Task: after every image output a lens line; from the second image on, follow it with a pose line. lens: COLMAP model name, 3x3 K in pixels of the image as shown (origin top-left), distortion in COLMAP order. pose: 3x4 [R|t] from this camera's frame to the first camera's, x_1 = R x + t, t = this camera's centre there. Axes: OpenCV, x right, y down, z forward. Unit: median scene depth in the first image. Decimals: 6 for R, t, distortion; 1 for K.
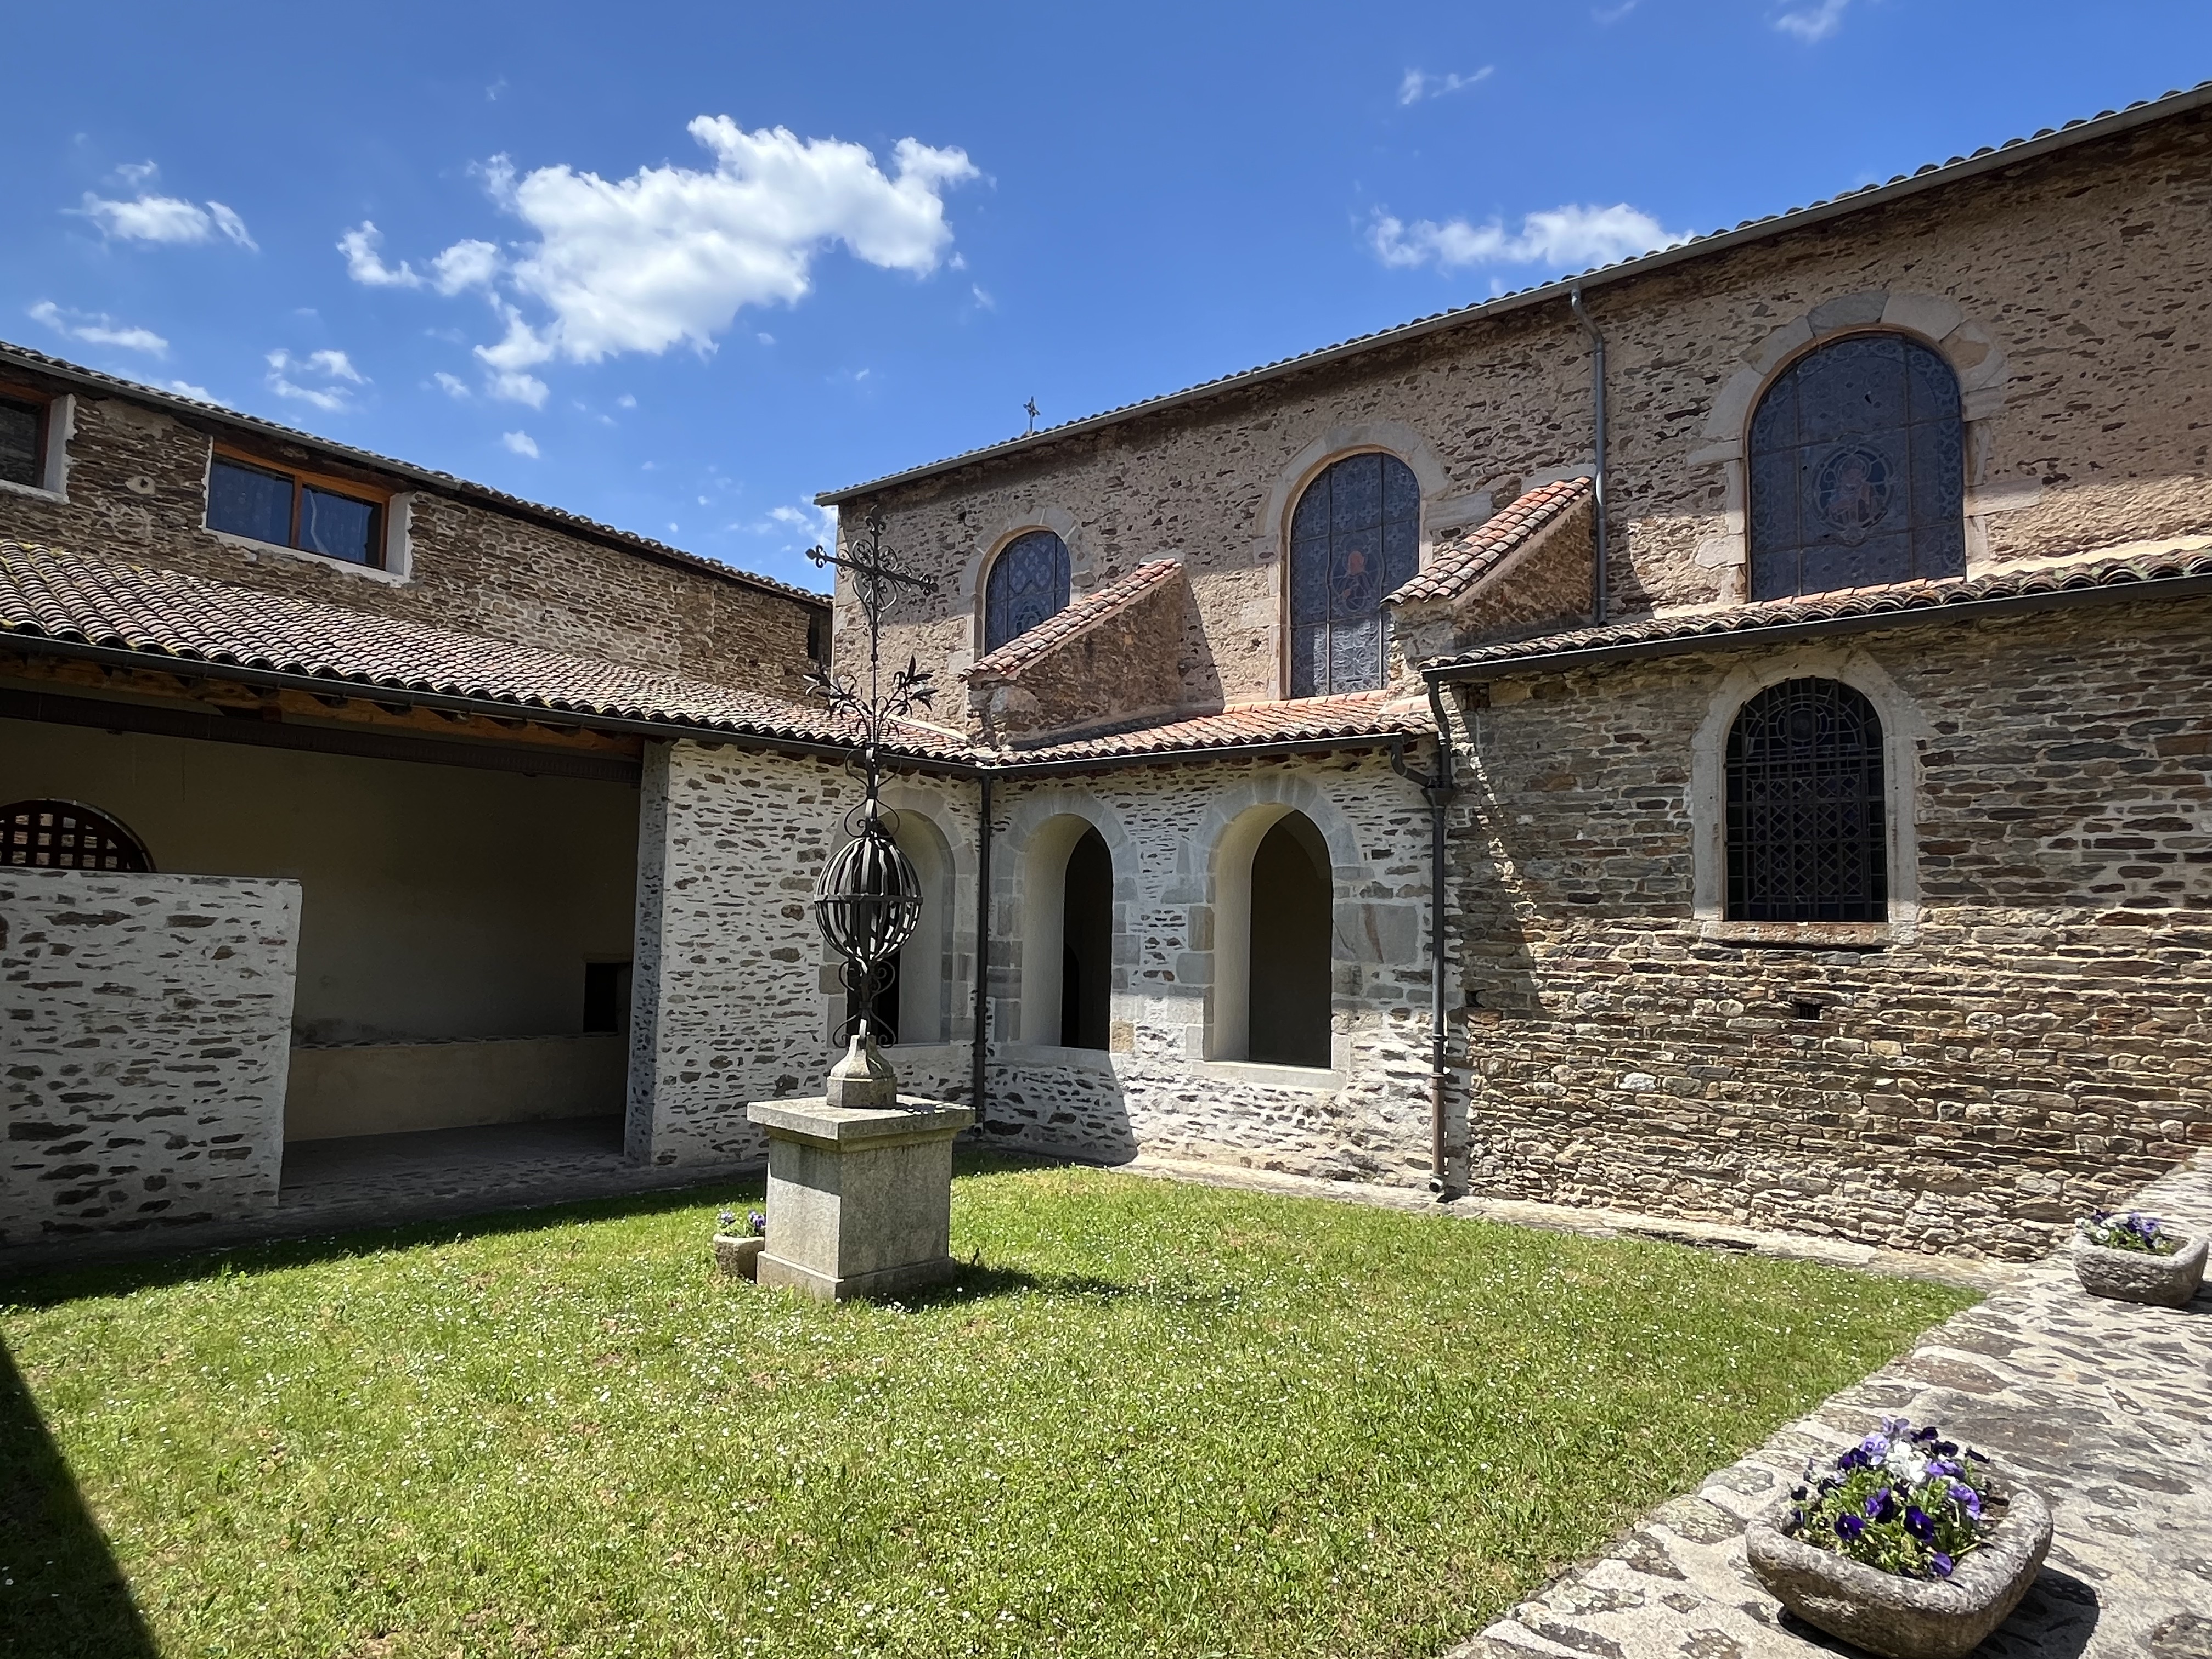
lens RADIAL K [[1264.2, 0, 1098.3], [0, 1264.2, 834.5], [0, 0, 1]] dist [-0.002982, -0.000559]
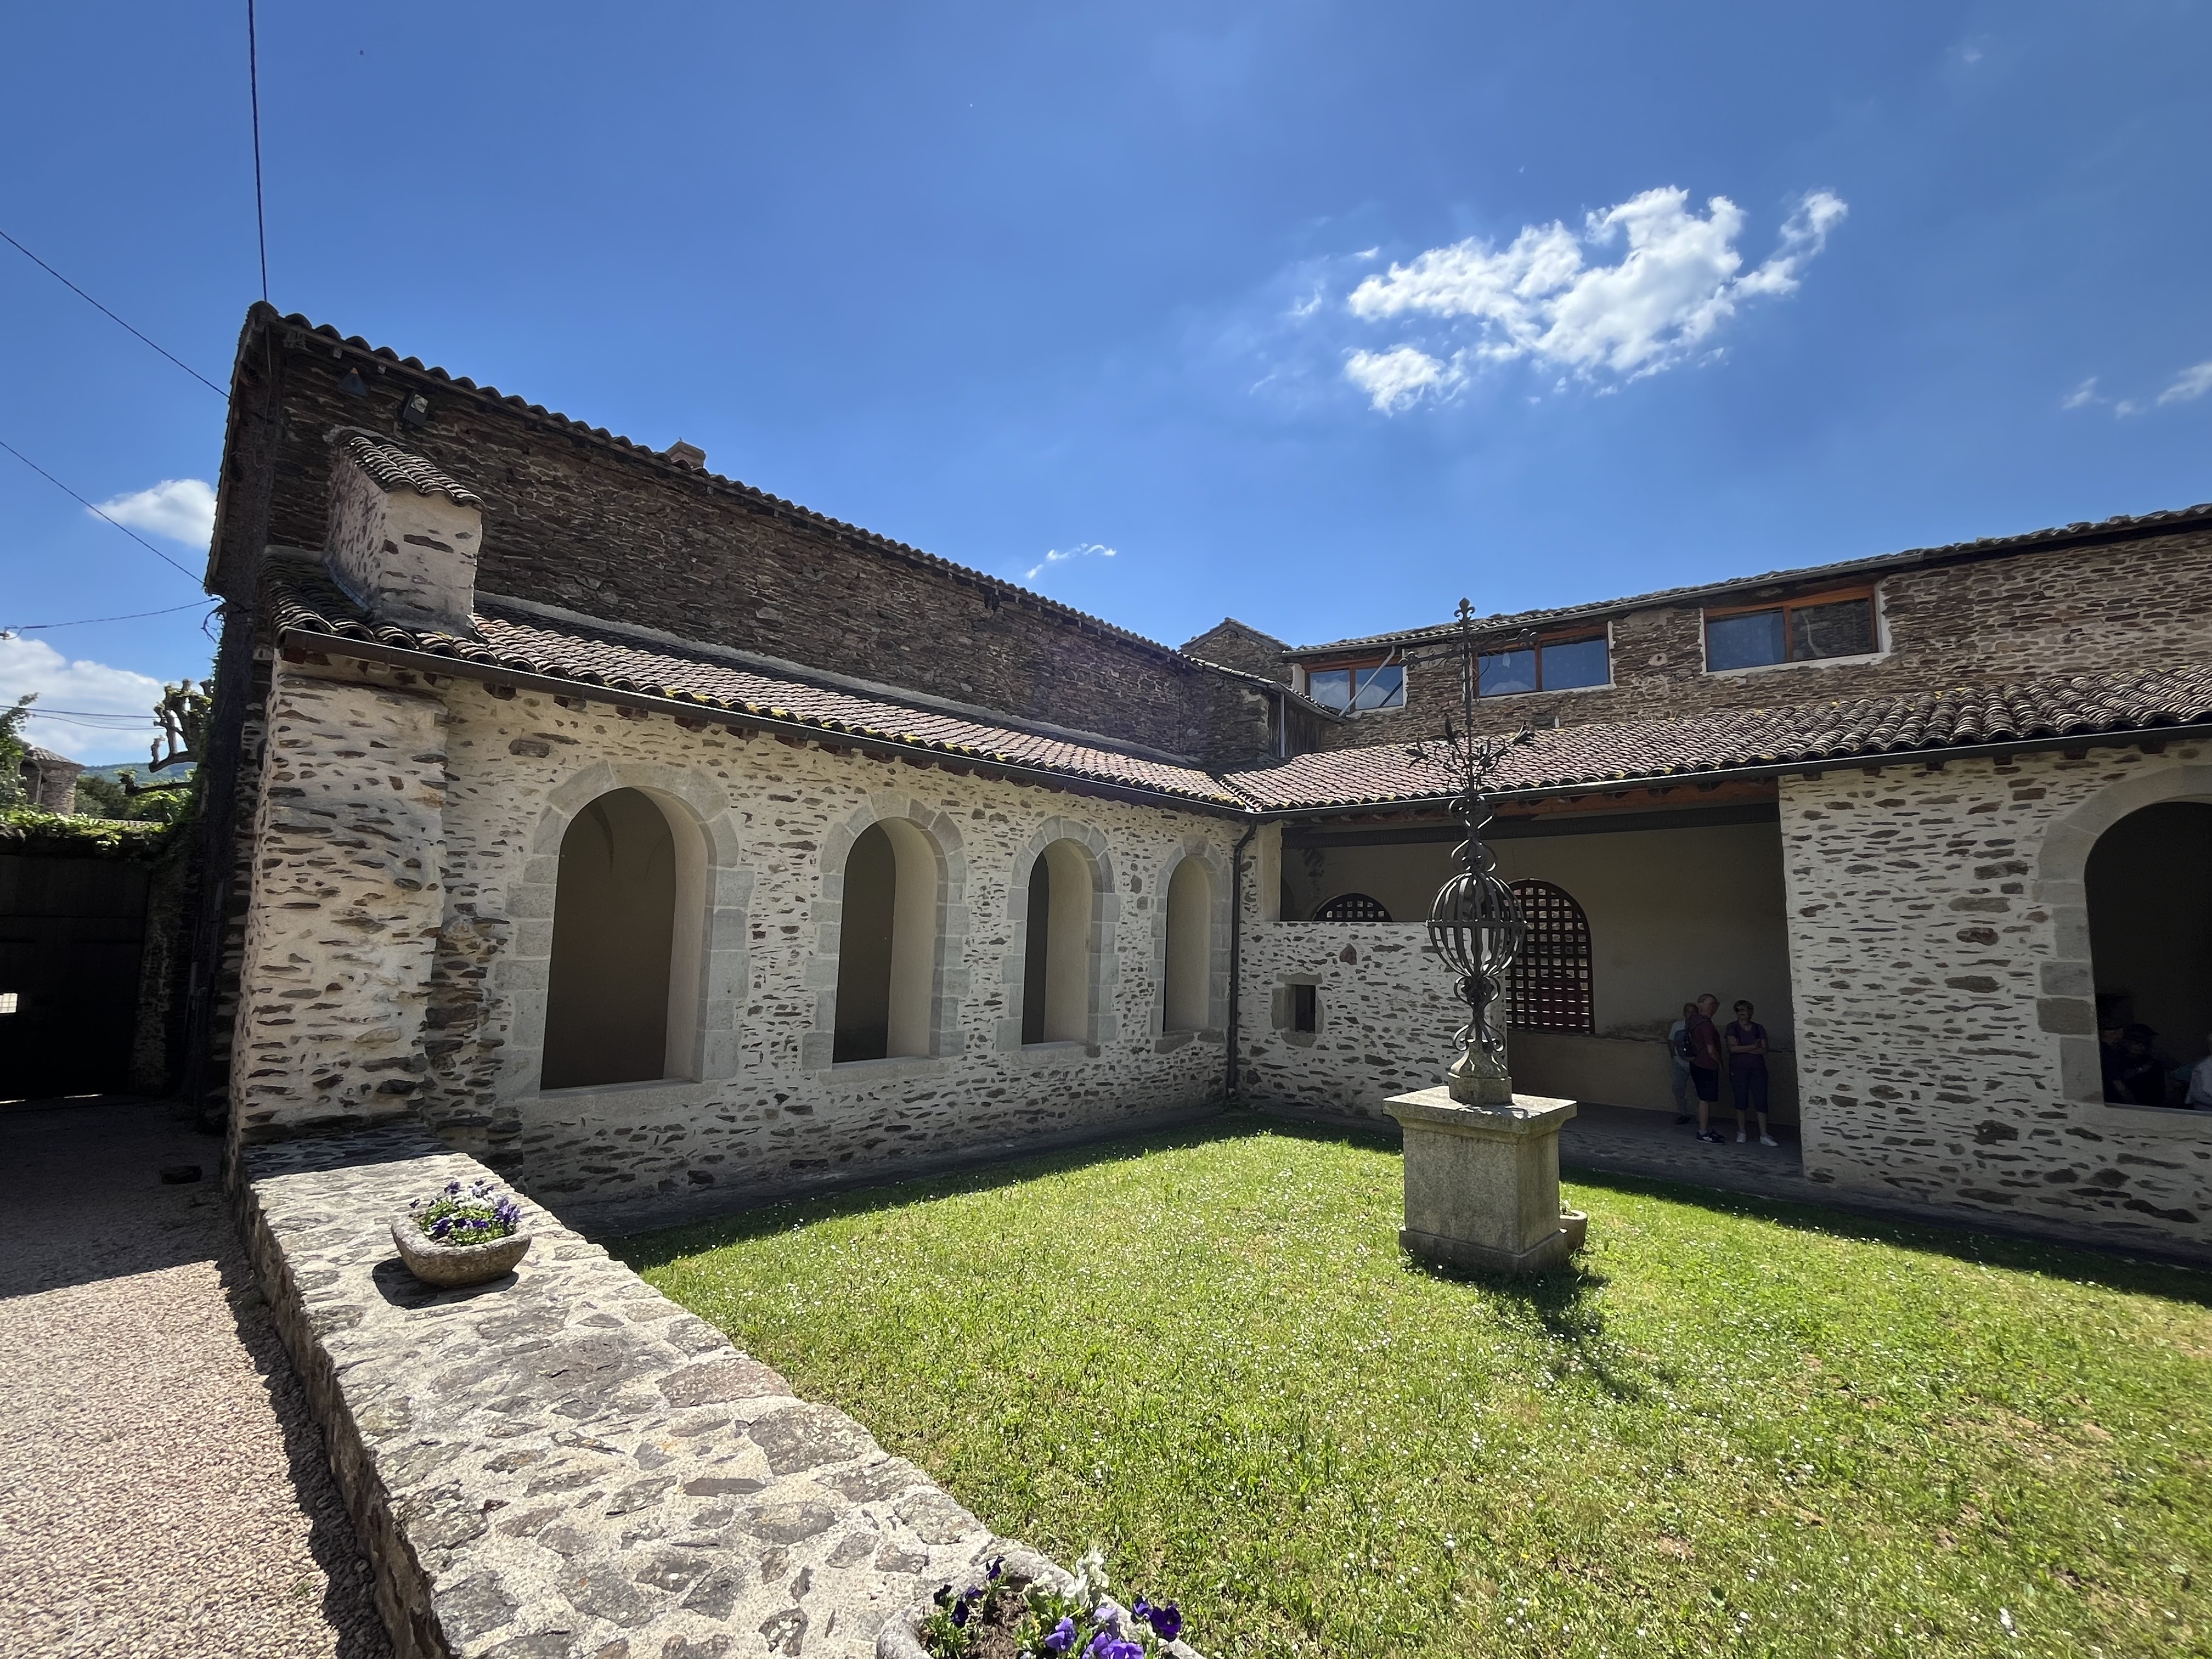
lens RADIAL K [[959.9, 0, 1106.7], [0, 959.9, 833.2], [0, 0, 1]] dist [-0.002072, -0.000087]
pose [[0.044306, -0.128428, -0.990729, 0.436447], [0.068072, 0.989786, -0.125261, 0.034528], [0.996696, -0.061891, 0.052596, 0.379097]]
